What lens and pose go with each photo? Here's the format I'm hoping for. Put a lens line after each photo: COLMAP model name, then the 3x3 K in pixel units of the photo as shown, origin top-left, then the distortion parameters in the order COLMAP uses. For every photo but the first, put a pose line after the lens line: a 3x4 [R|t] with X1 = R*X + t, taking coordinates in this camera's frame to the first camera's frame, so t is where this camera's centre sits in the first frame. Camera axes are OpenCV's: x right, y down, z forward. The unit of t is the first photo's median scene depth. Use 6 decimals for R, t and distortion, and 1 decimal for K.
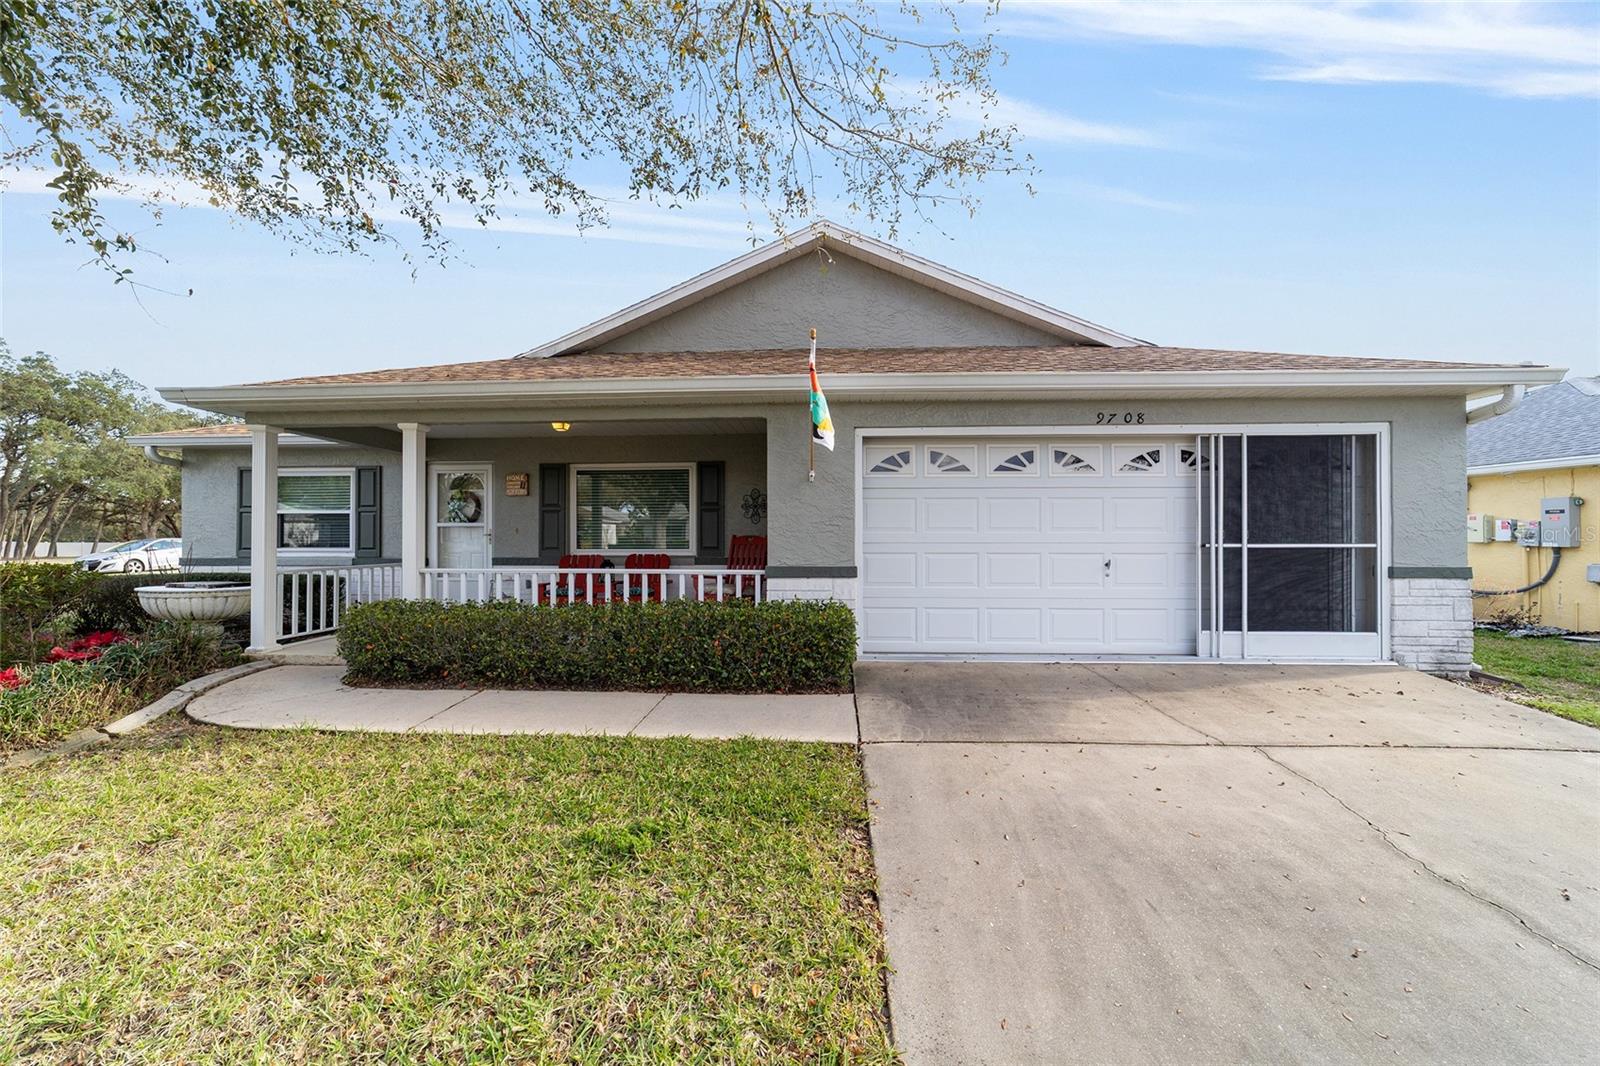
lens RADIAL K [[608.5, 0, 797.1], [0, 608.5, 536.5], [0, 0, 1]] dist [-0.016844, 0.007946]
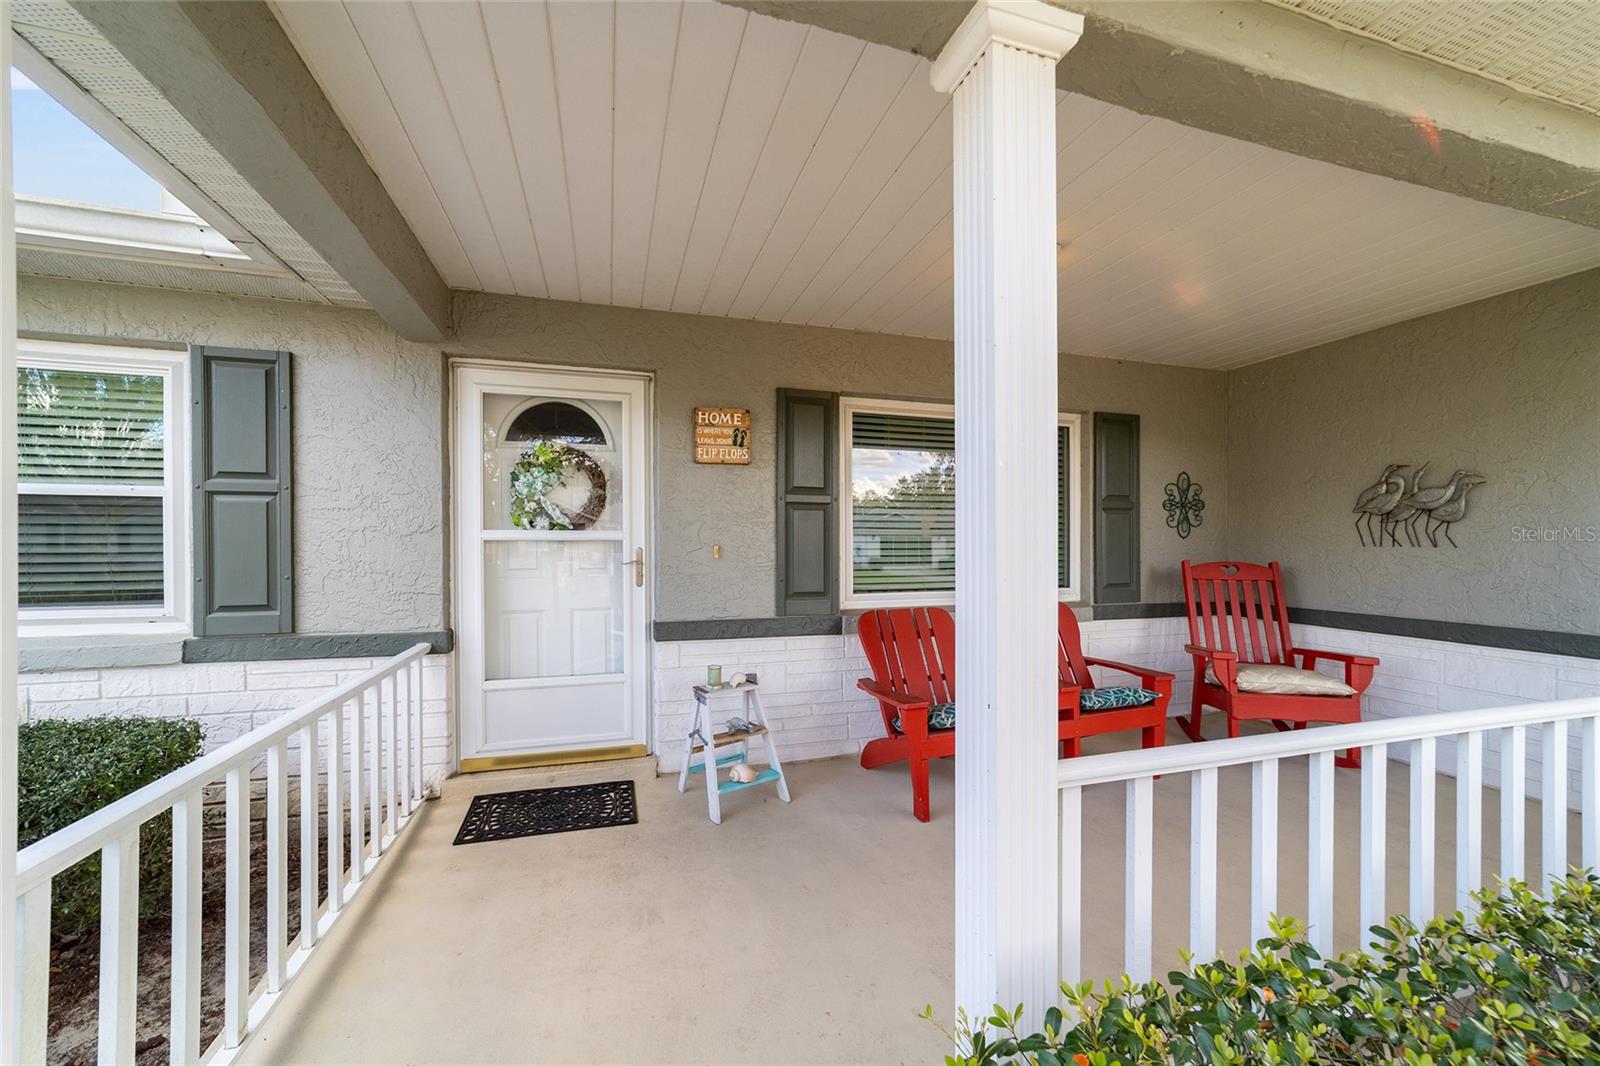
lens RADIAL K [[608.5, 0, 797.1], [0, 608.5, 536.5], [0, 0, 1]] dist [-0.016844, 0.007946]
pose [[0.939695, 0.005348, 0.341973, -0.798637], [-0.004137, 0.999982, -0.004269, -0.025683], [-0.341990, 0.002596, 0.939700, 0.881175]]
